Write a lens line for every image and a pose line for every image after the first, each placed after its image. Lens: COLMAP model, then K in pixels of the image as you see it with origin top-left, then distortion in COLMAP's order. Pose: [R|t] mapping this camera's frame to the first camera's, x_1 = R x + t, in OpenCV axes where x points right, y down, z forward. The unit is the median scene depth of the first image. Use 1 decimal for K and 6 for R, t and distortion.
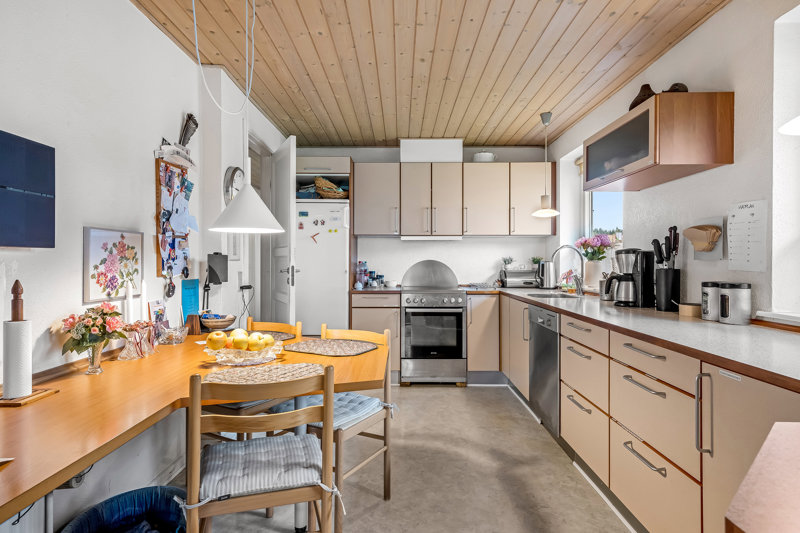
lens RADIAL K [[461.1, 0, 399.4], [0, 461.1, 264.3], [0, 0, 1]] dist [0.000324, 0.000036]
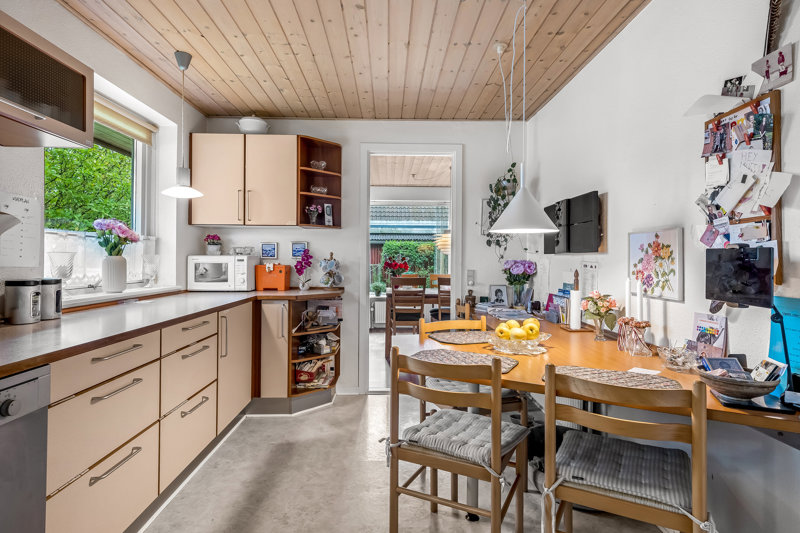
lens RADIAL K [[442.4, 0, 400.8], [0, 442.4, 261.5], [0, 0, 1]] dist [0.005473, -0.000561]
pose [[-0.999539, -0.006405, -0.029662, -0.014315], [-0.006781, 0.999898, 0.012588, -0.013458], [0.029578, 0.012784, -0.999481, 1.986026]]
